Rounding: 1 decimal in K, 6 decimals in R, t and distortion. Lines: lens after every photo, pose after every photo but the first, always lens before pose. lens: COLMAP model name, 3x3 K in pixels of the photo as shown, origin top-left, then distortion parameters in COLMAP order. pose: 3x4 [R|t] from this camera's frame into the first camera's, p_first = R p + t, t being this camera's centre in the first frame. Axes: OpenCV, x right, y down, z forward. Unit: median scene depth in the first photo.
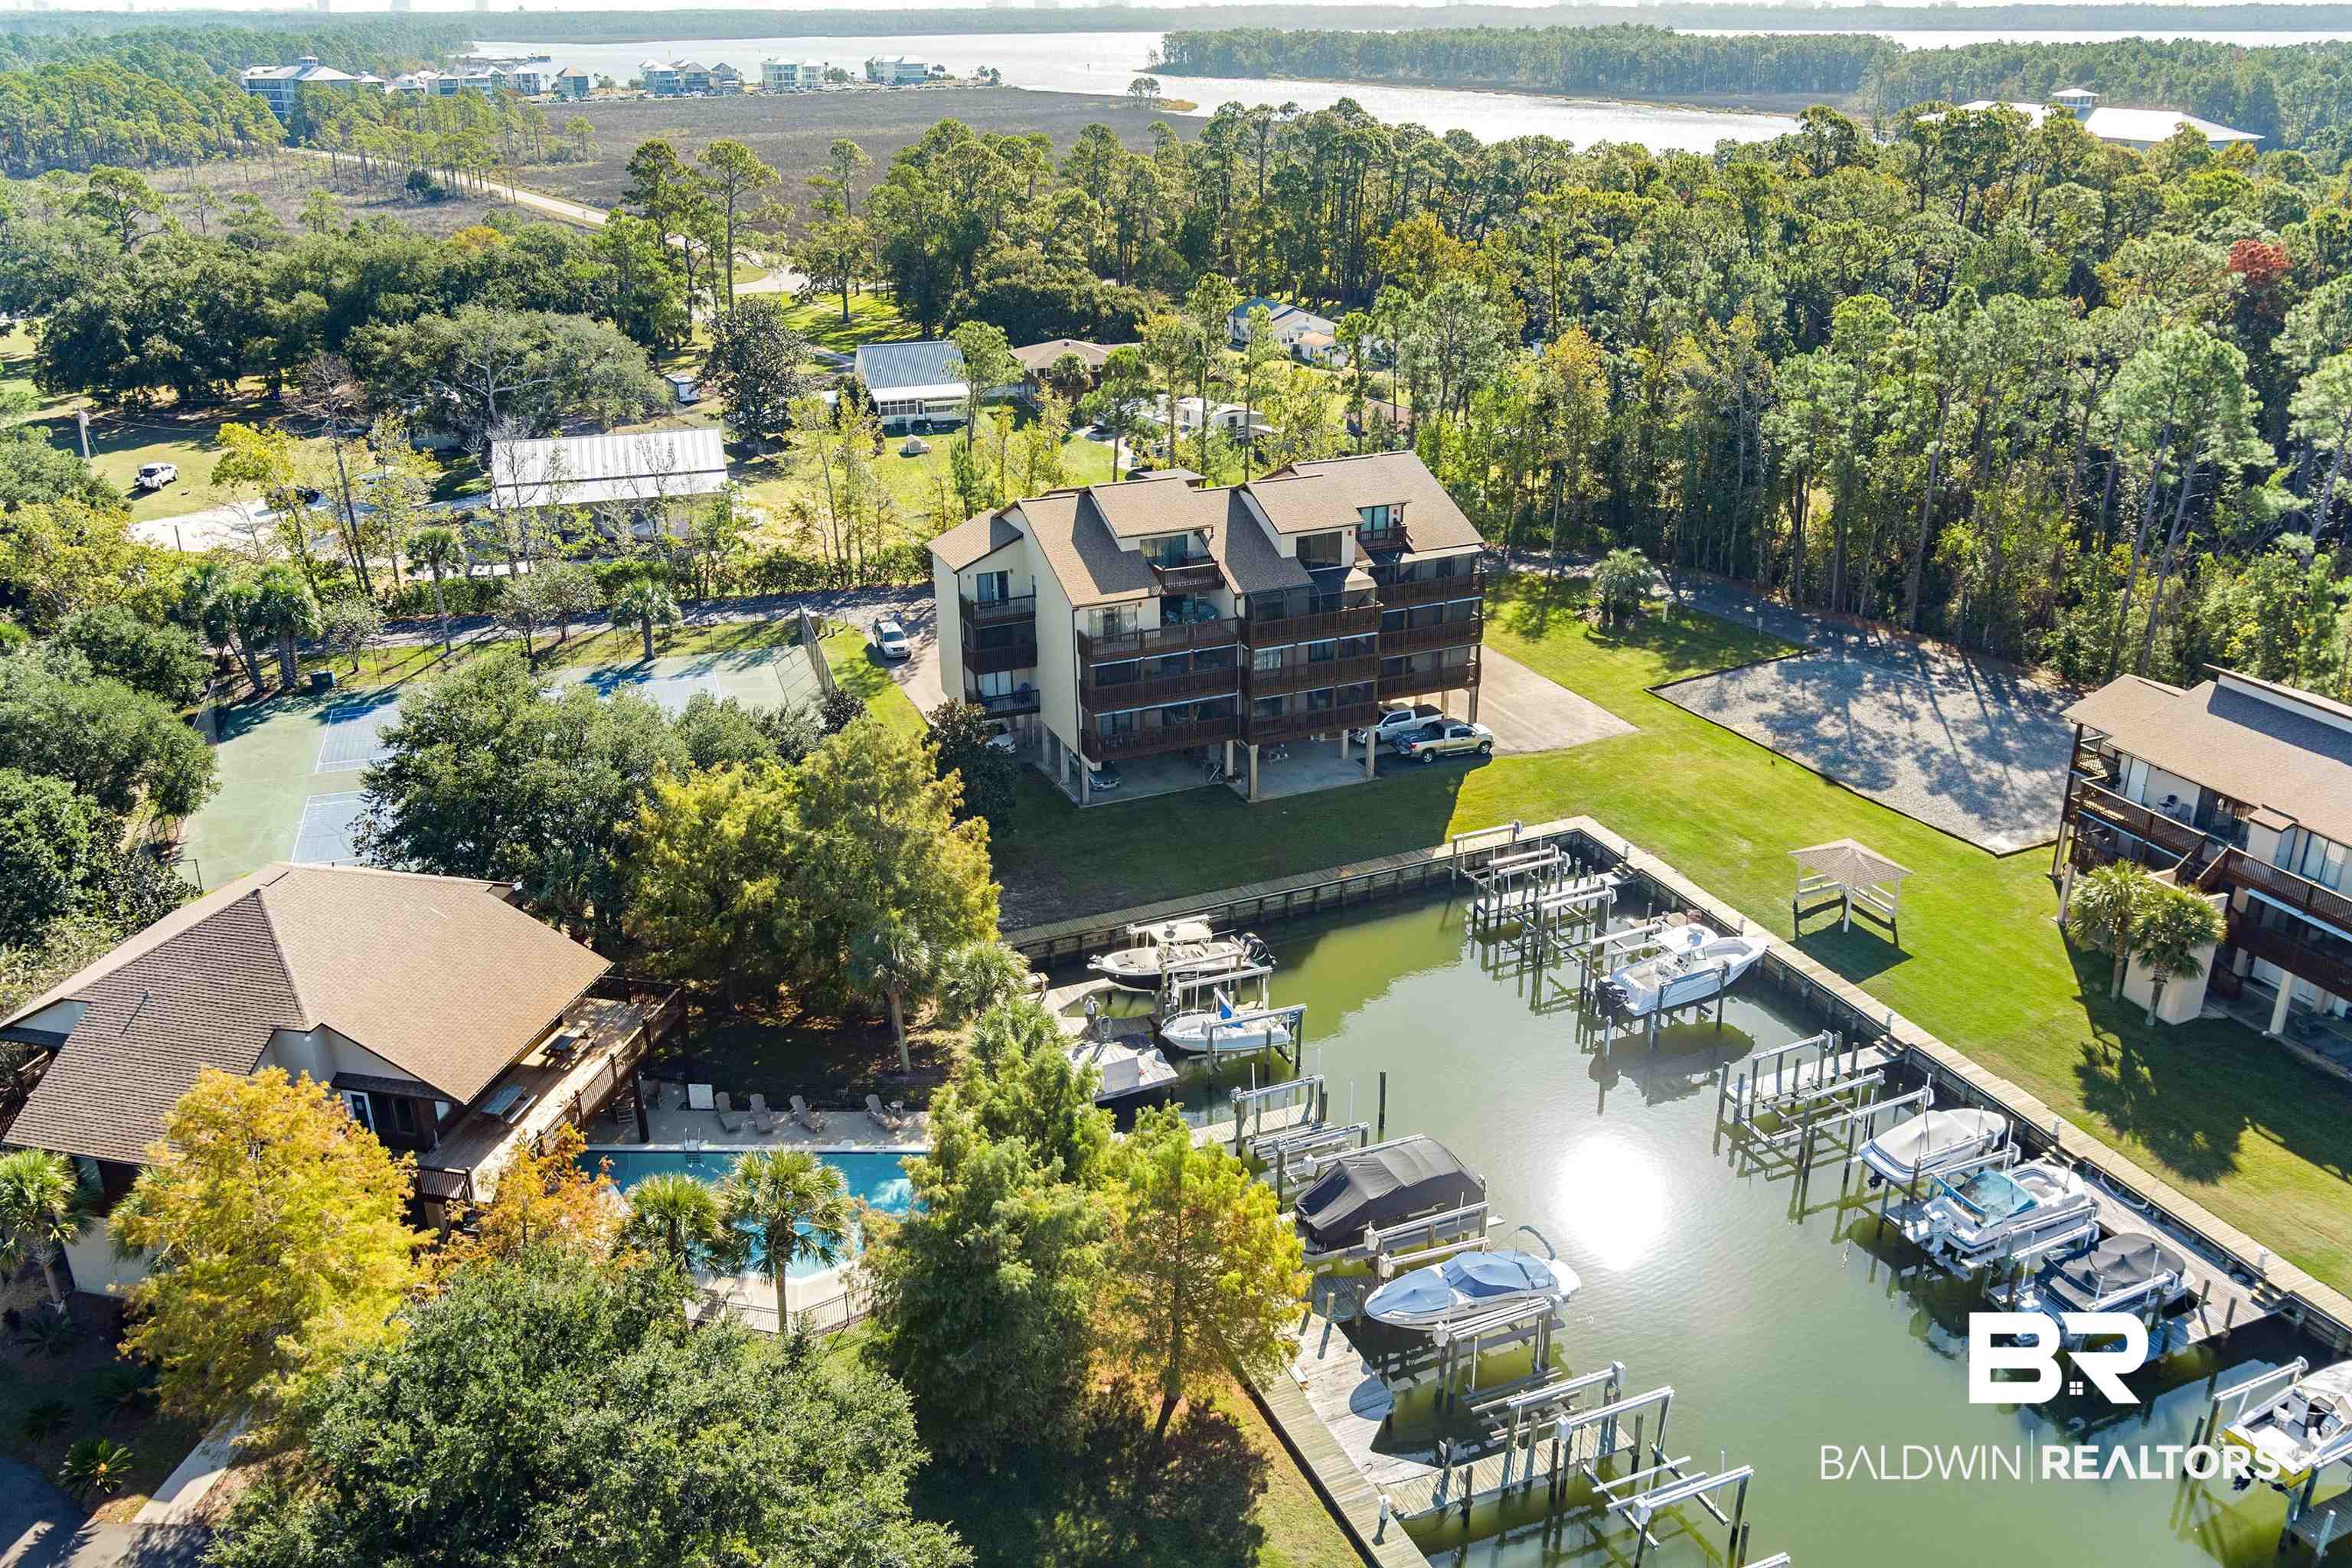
lens RADIAL K [[1914.6, 0, 1180.5], [0, 1914.6, 786.3], [0, 0, 1]] dist [-0.075116, 0.021347]
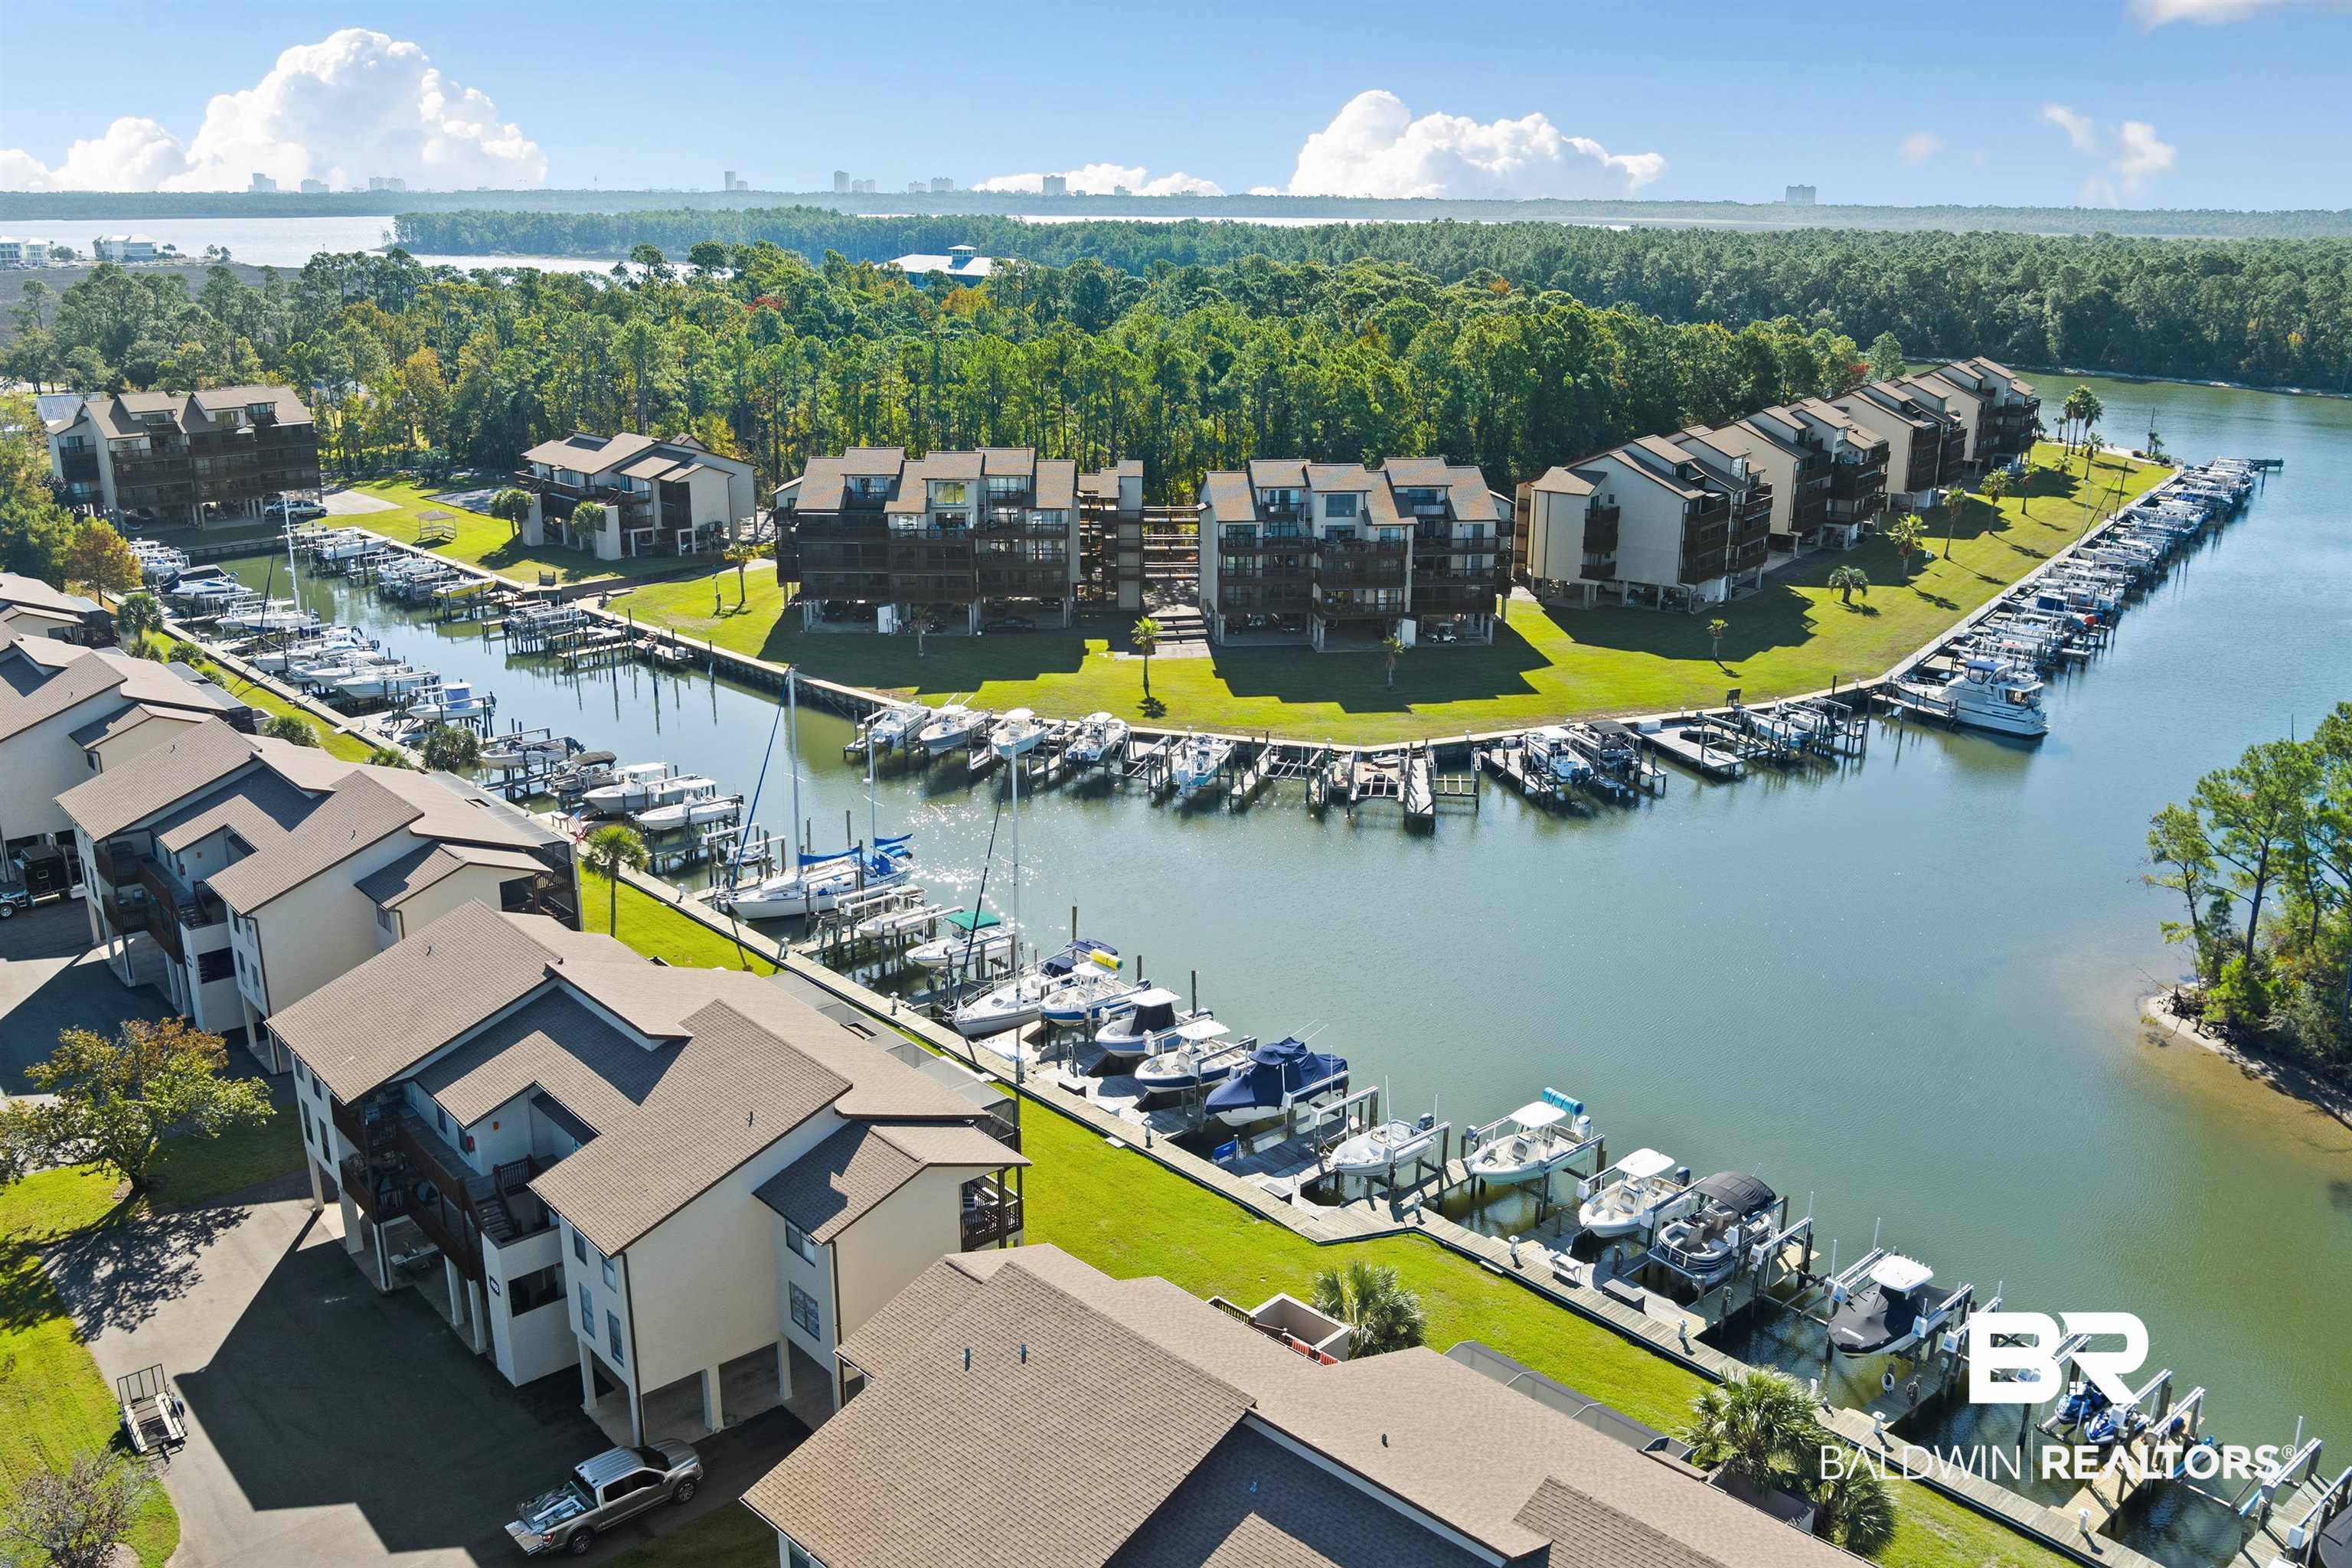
lens RADIAL K [[1914.6, 0, 1090.7], [0, 1914.6, 914.4], [0, 0, 1]] dist [-0.075116, 0.021347]
pose [[0.954529, -0.091756, 0.283645, 0.349093], [0.099151, 0.995002, -0.011795, 0.564440], [-0.281146, 0.039382, 0.958857, -1.340841]]
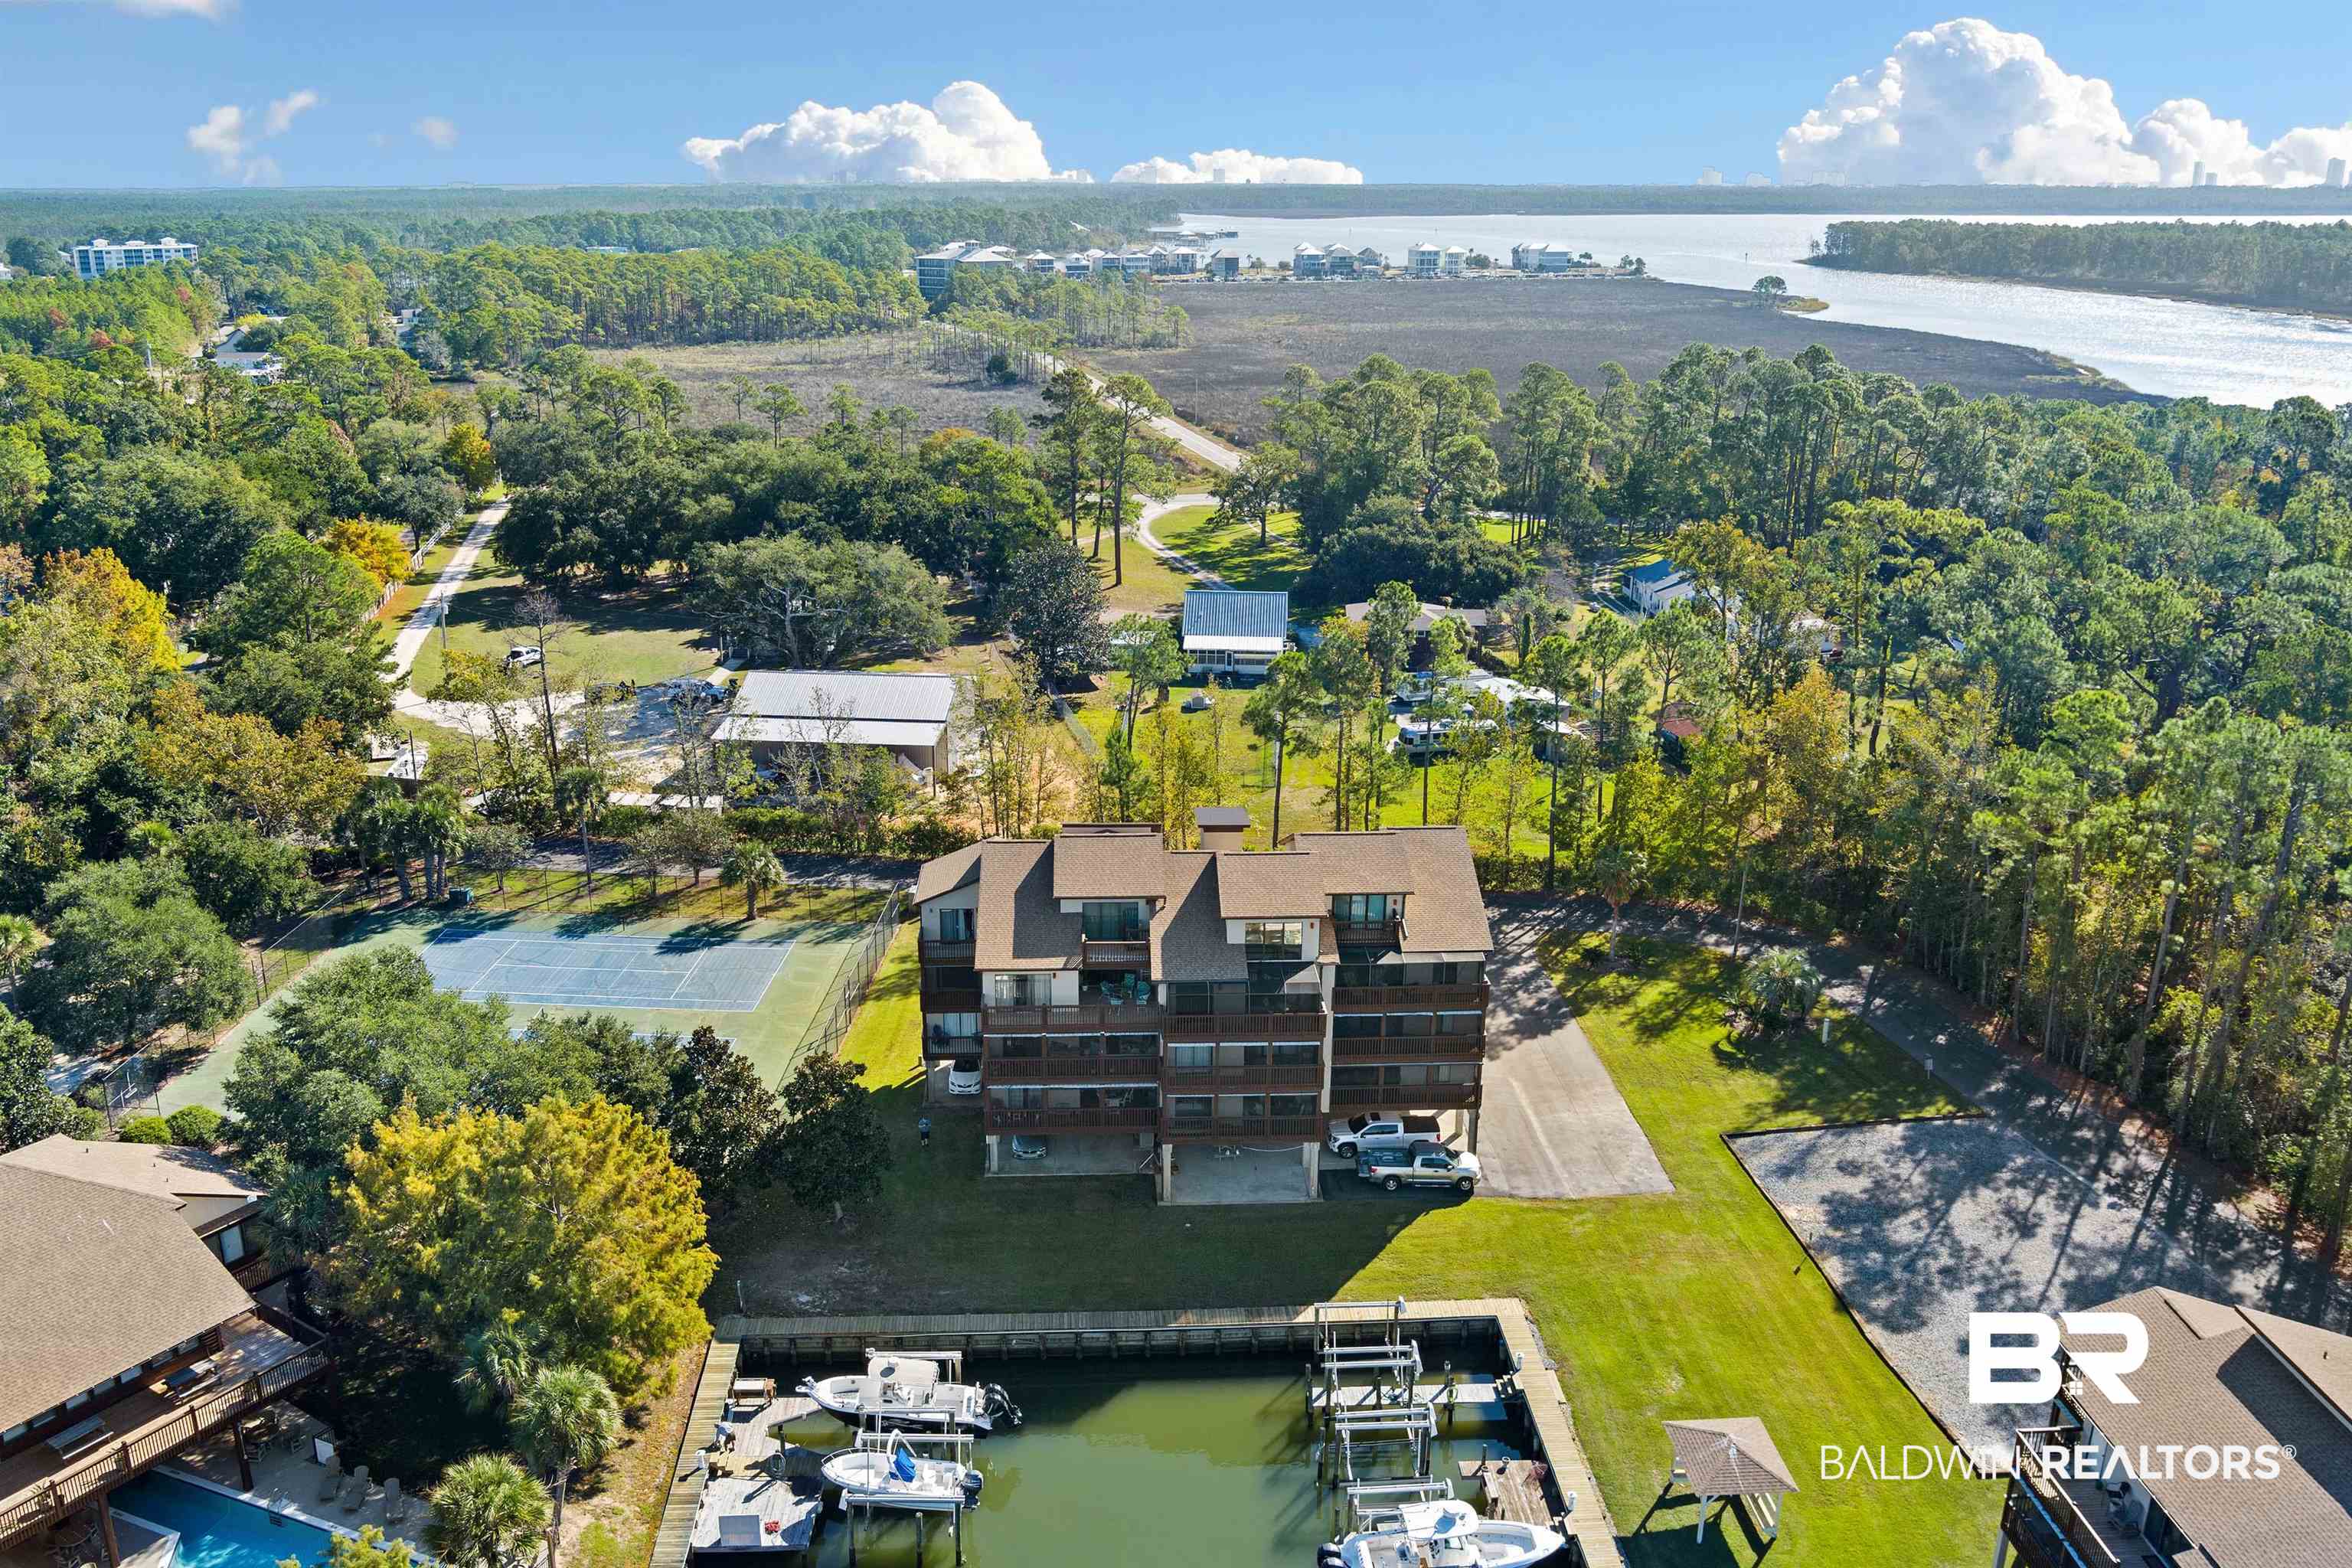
lens RADIAL K [[1914.6, 0, 1131.1], [0, 1914.6, 759.3], [0, 0, 1]] dist [-0.075116, 0.021347]
pose [[0.929934, 0.114272, -0.349520, 0.301983], [-0.147130, 0.986717, -0.068859, -0.130015], [0.337009, 0.115459, 0.934395, 0.119027]]
